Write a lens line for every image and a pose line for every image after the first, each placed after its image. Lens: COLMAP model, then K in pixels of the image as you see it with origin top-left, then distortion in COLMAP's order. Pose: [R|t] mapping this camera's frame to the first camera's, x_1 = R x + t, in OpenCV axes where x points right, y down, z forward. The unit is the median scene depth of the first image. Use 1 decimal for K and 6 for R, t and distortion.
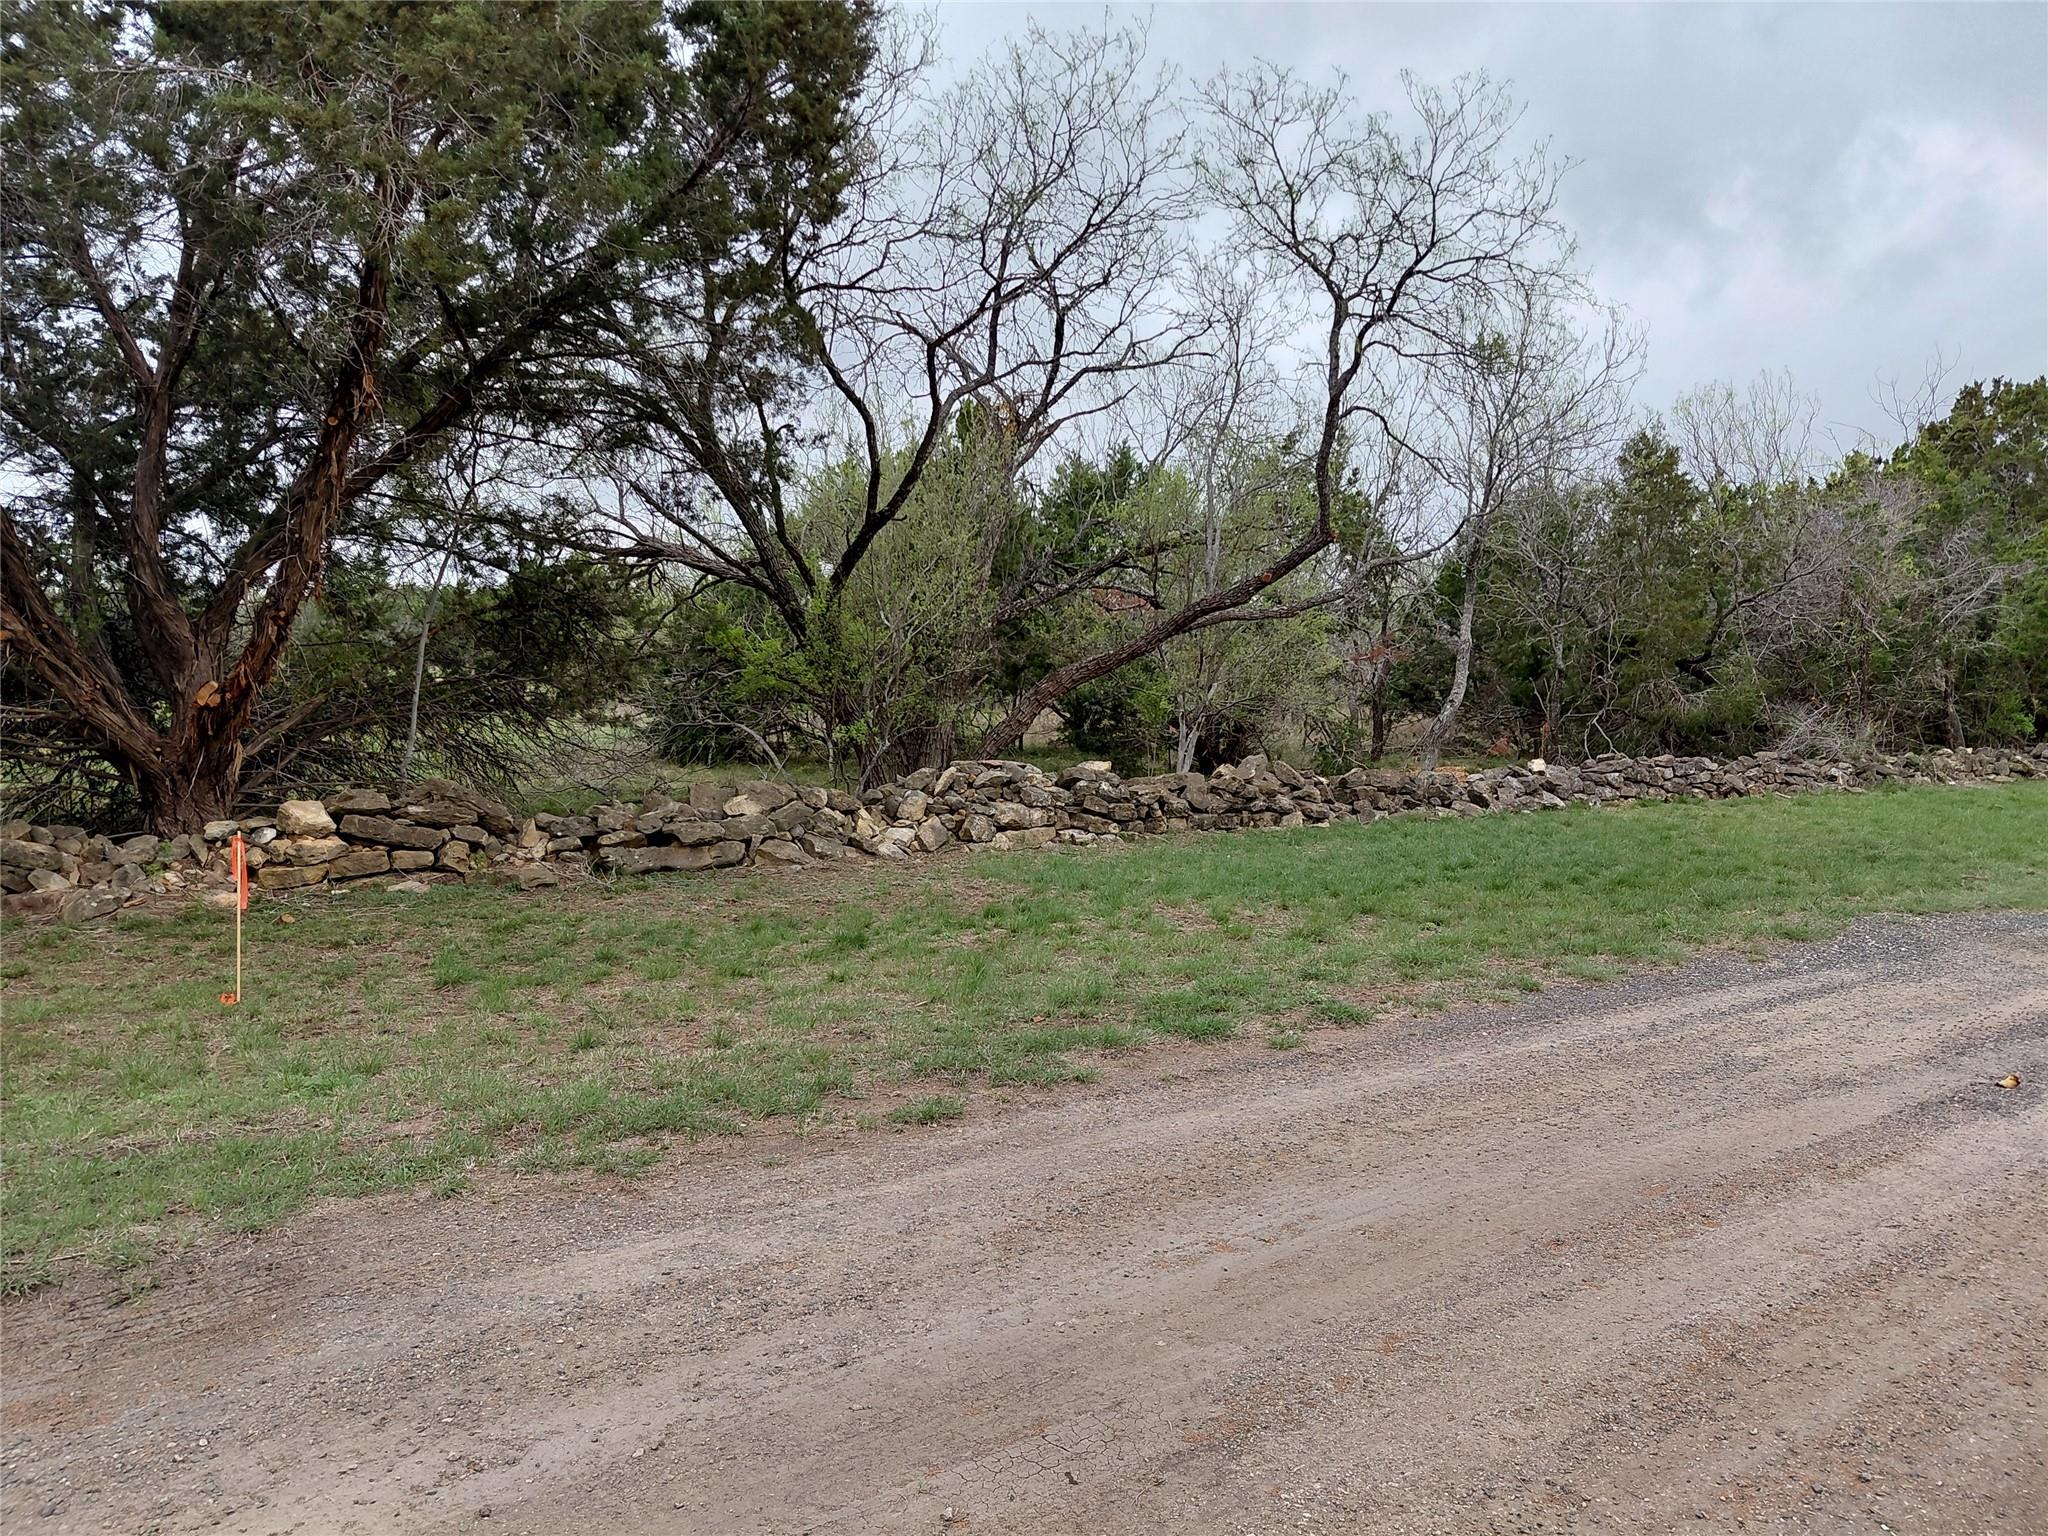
lens RADIAL K [[1510.9, 0, 1024.0], [0, 1510.9, 768.0], [0, 0, 1]] dist [0.043020, 0.001342]
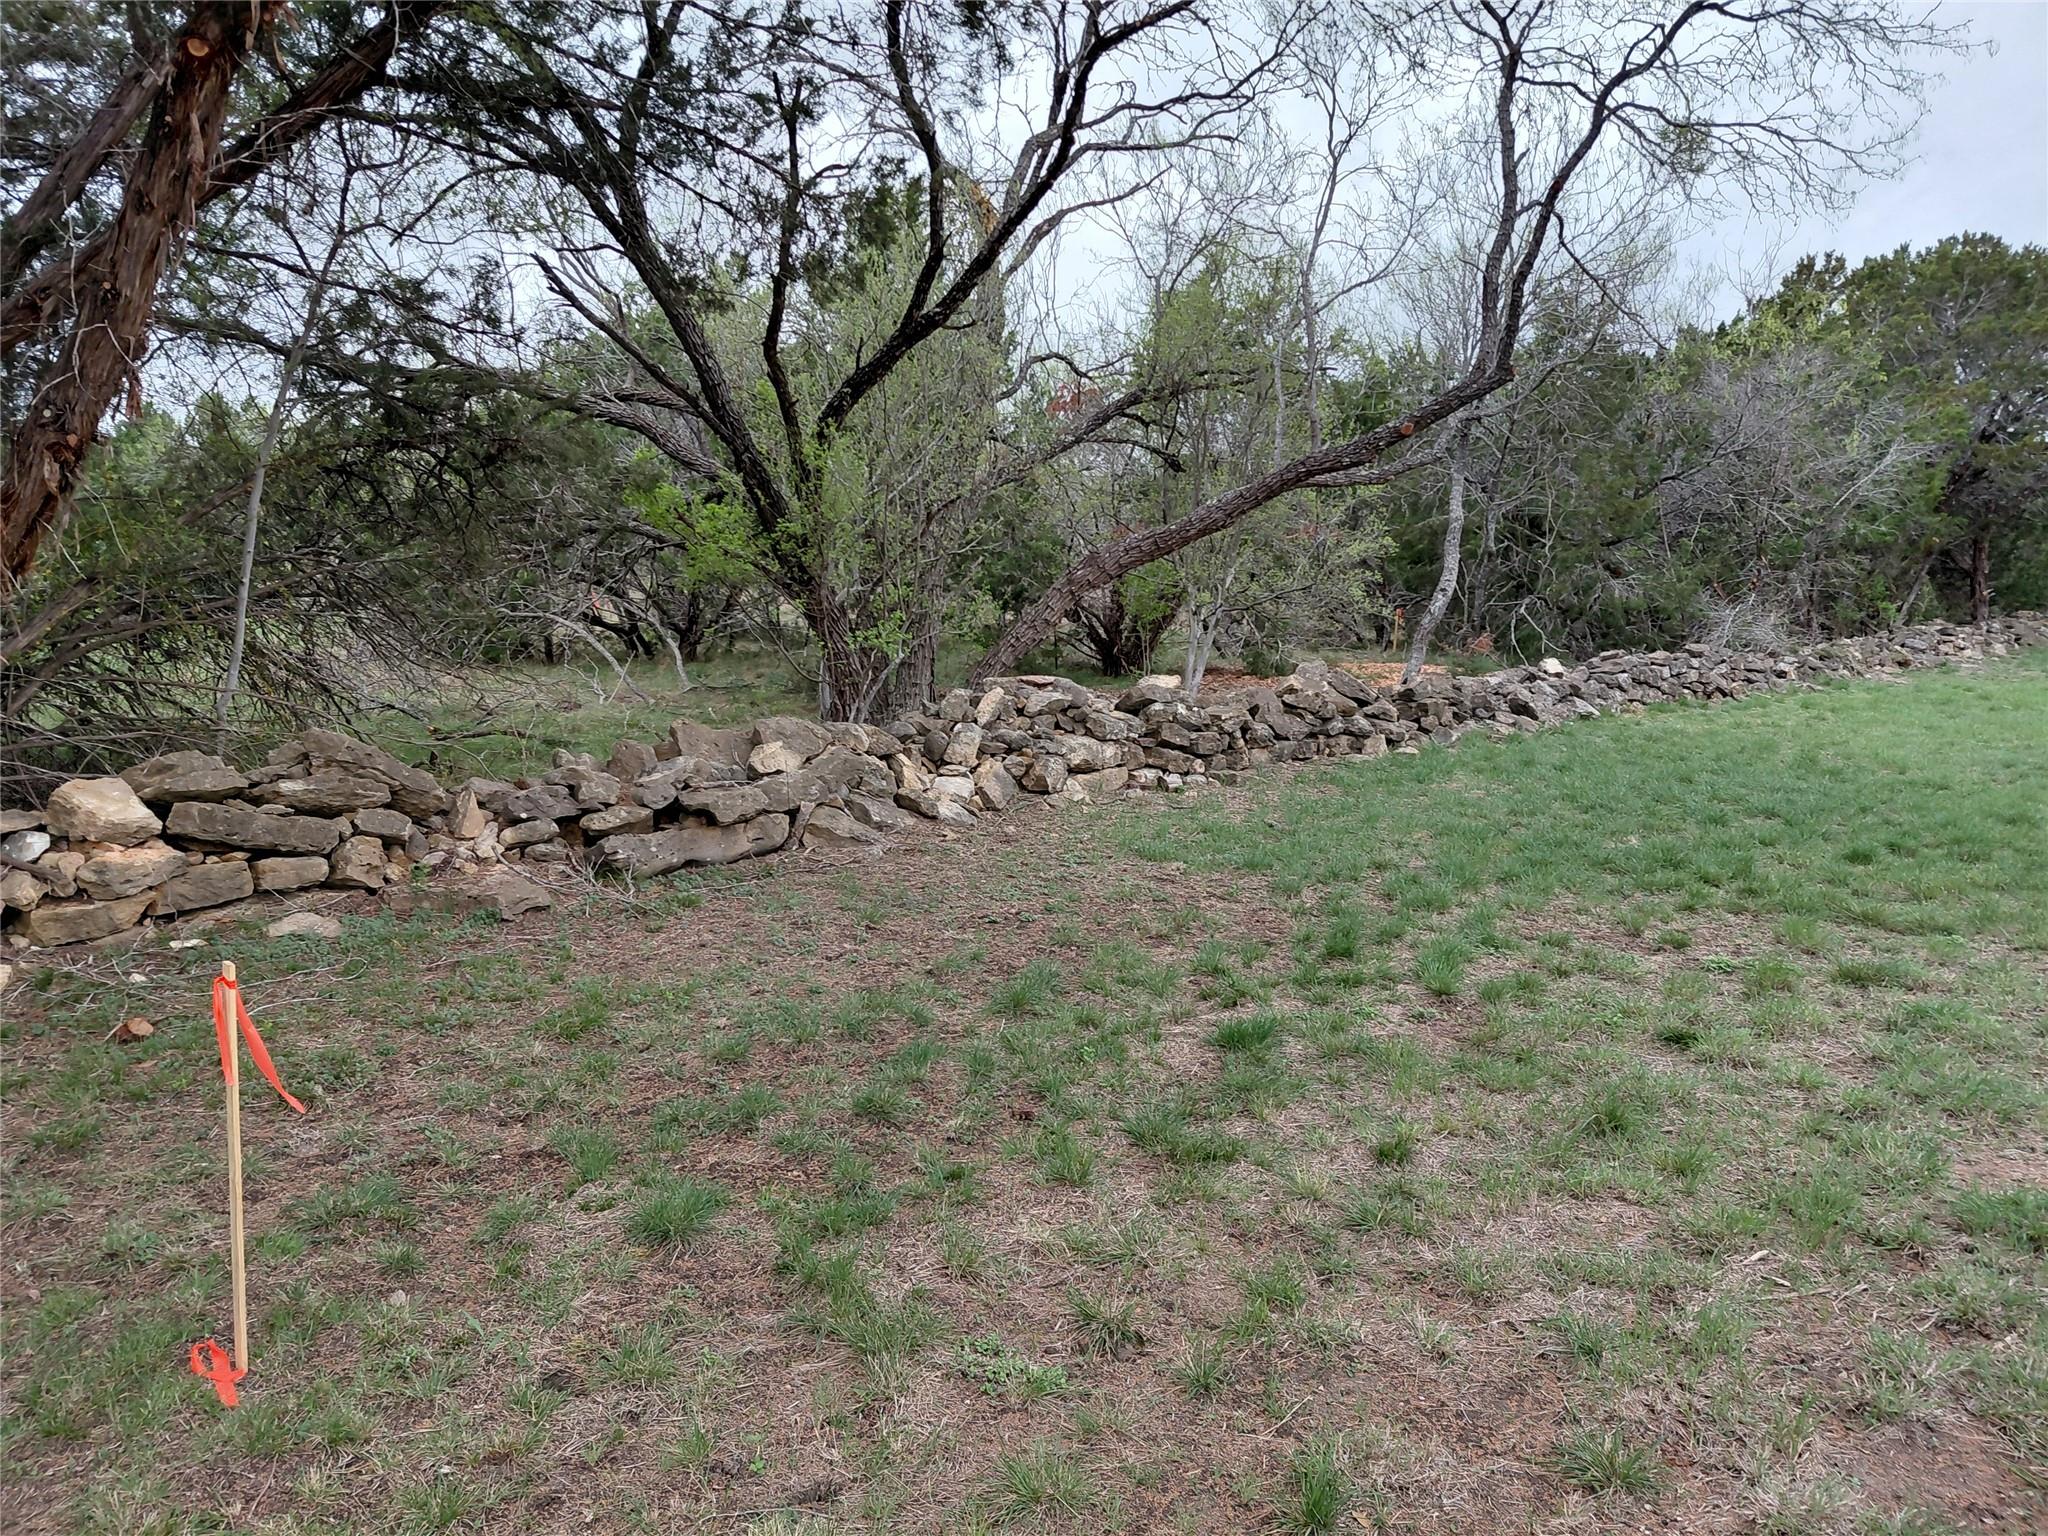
lens RADIAL K [[1583.6, 0, 1024.0], [0, 1583.6, 768.0], [0, 0, 1]] dist [0.062357, -0.049229]
pose [[0.980208, -0.020905, 0.196863, -0.210253], [0.006542, 0.997286, 0.073329, -0.020061], [-0.197862, -0.070589, 0.977685, 0.292979]]
